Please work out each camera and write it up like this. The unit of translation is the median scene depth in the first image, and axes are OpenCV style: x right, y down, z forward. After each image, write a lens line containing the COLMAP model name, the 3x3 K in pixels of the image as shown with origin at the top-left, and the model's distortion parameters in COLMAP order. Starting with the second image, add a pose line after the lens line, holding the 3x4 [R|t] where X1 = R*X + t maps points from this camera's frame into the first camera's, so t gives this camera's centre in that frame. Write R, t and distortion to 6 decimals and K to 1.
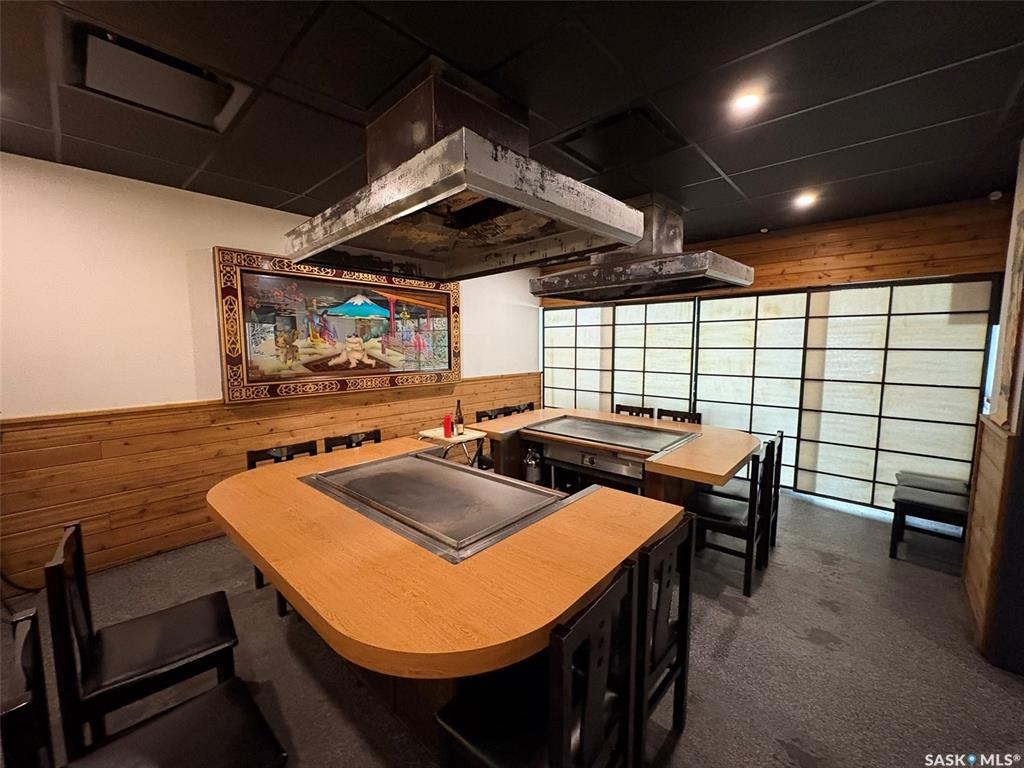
lens RADIAL K [[410.0, 0, 512.0], [0, 410.0, 384.0], [0, 0, 1]] dist [0.002122, 0.000382]
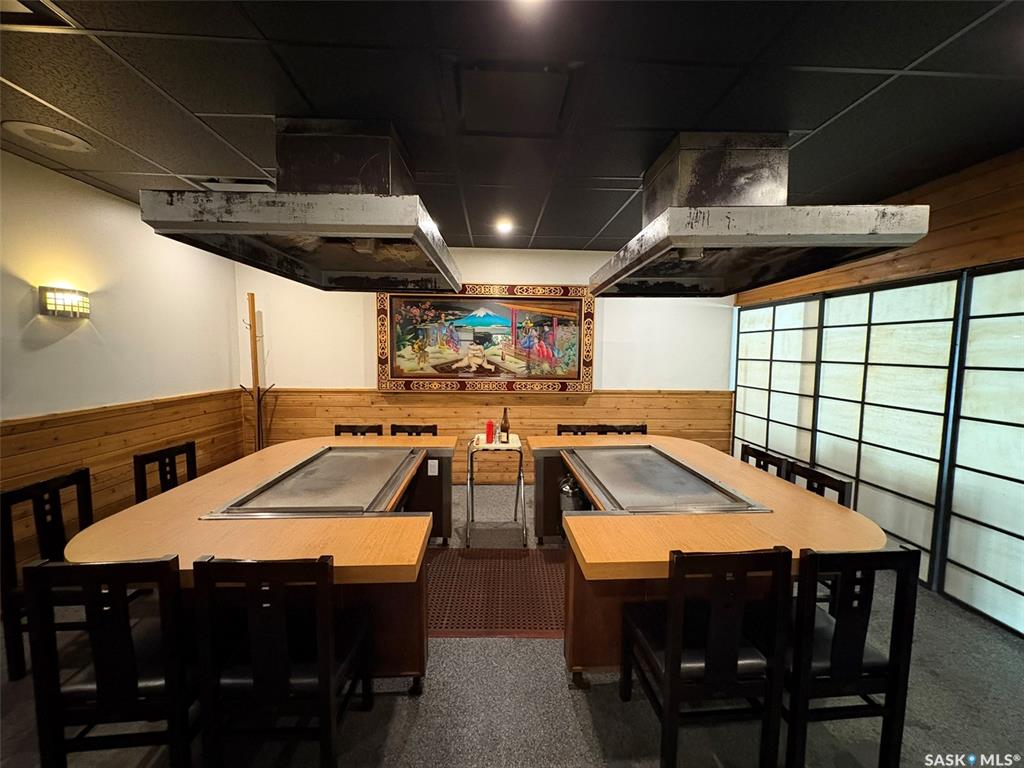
lens RADIAL K [[410.0, 0, 512.0], [0, 410.0, 384.0], [0, 0, 1]] dist [0.002122, 0.000382]
pose [[0.708085, 0.069823, -0.702666, 0.456774], [-0.084603, 0.996320, 0.013748, -0.026755], [0.701040, 0.049712, 0.711387, 0.238573]]
